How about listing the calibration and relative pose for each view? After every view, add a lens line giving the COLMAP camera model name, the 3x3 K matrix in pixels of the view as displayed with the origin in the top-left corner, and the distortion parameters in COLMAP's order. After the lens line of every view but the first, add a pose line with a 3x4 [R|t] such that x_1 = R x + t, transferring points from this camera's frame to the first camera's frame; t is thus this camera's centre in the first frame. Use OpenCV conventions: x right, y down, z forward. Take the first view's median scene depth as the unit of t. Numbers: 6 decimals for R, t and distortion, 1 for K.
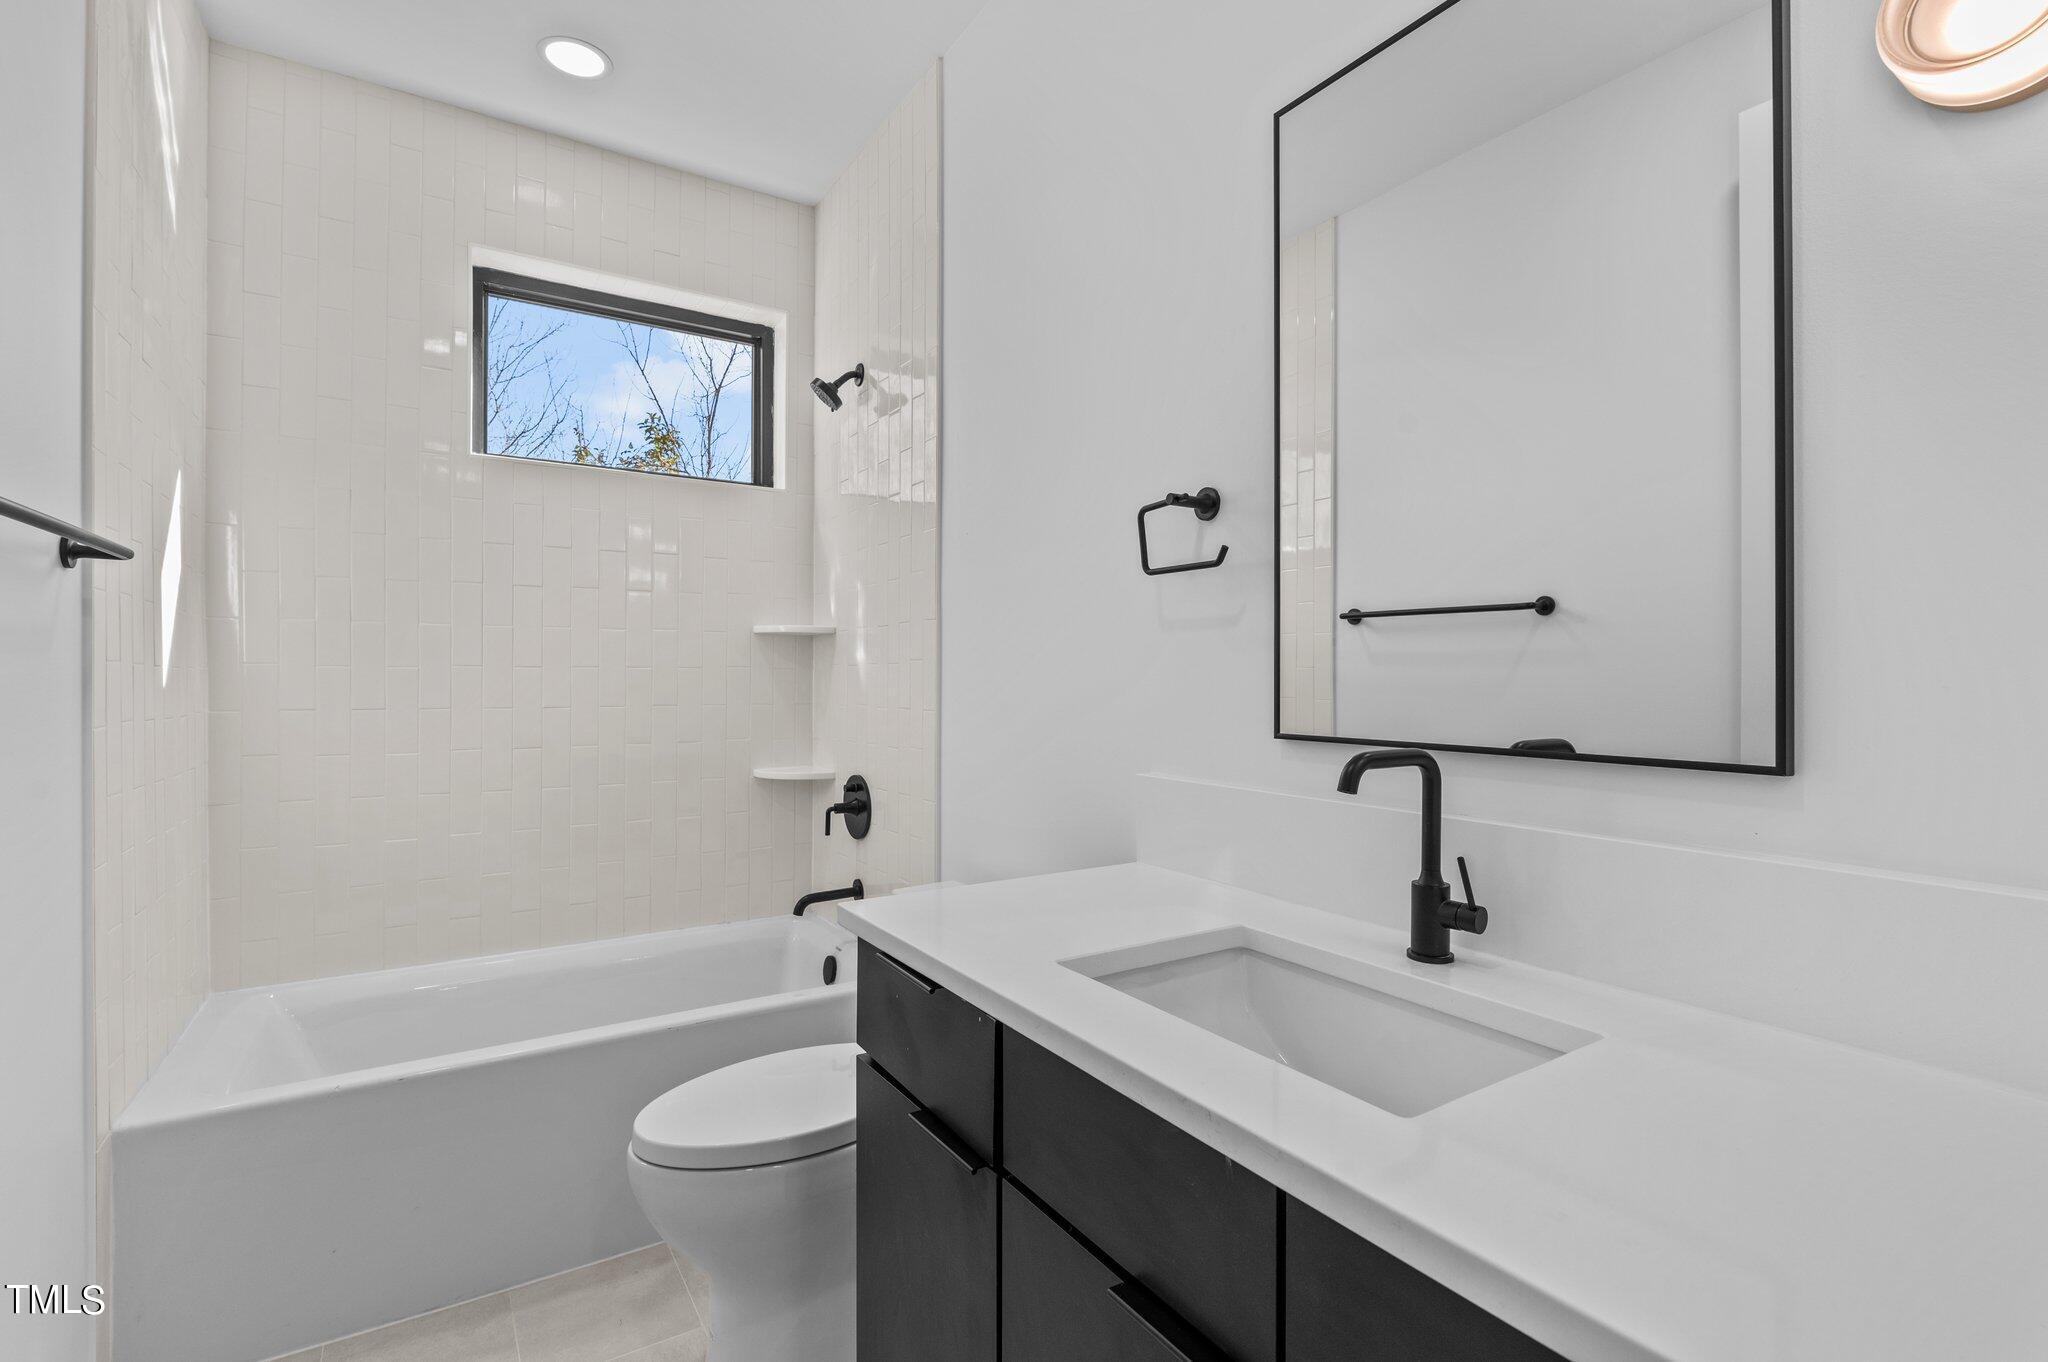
lens RADIAL K [[962.6, 0, 1018.5], [0, 962.6, 662.7], [0, 0, 1]] dist [-0.000044, -0.000594]
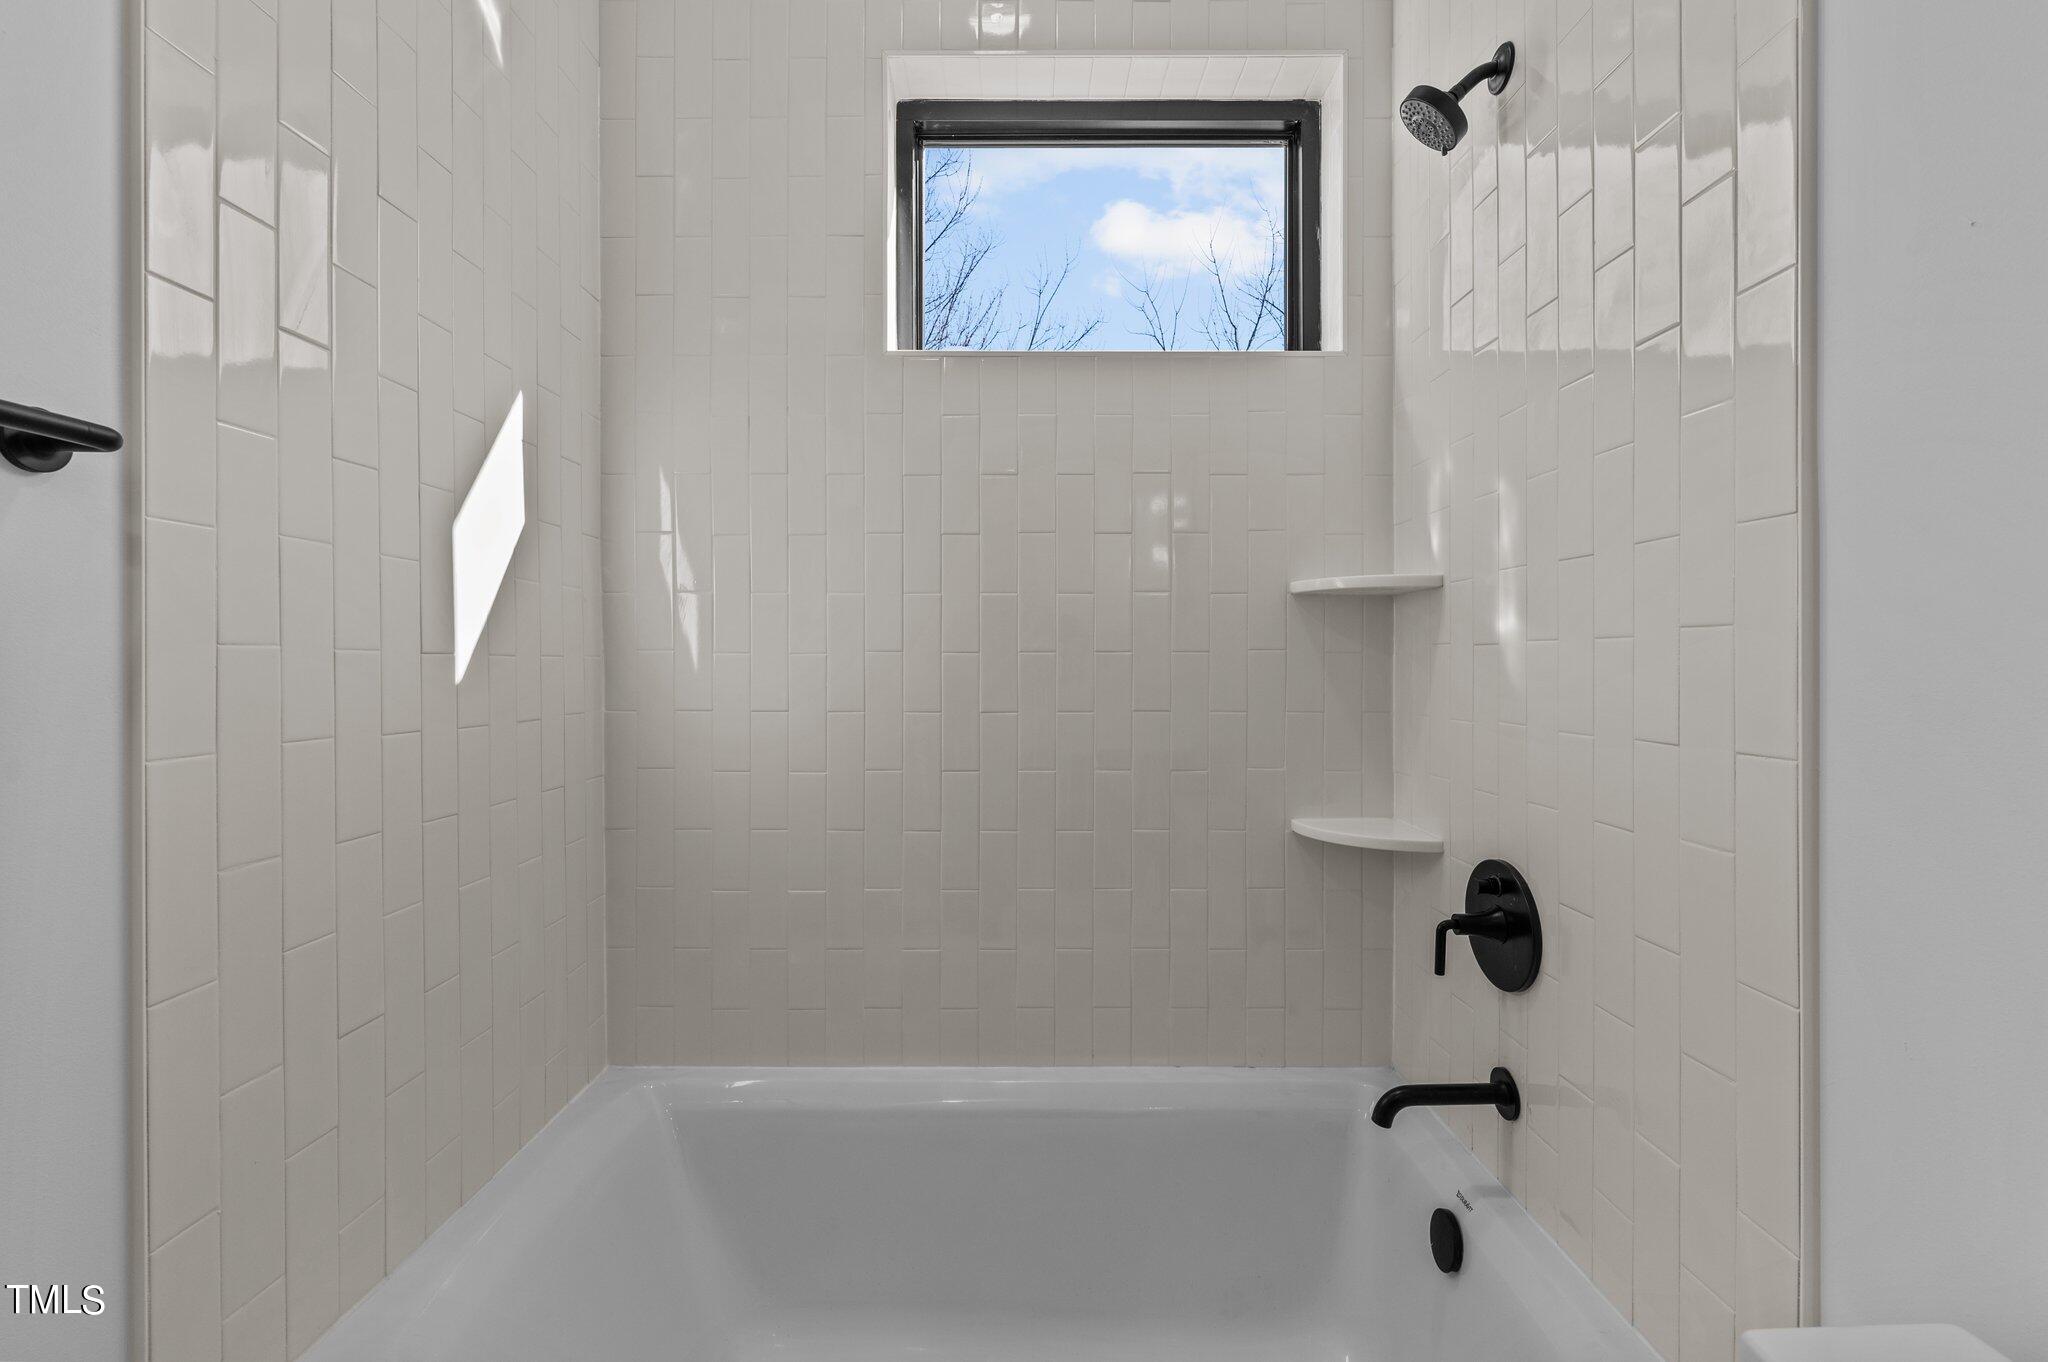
lens RADIAL K [[883.9, 0, 1020.1], [0, 883.9, 670.8], [0, 0, 1]] dist [-0.002707, -0.000103]
pose [[0.850495, 0.001611, -0.525980, -0.133168], [0.009297, 0.999793, 0.018096, 0.006005], [0.525900, -0.020281, 0.850304, 0.456635]]
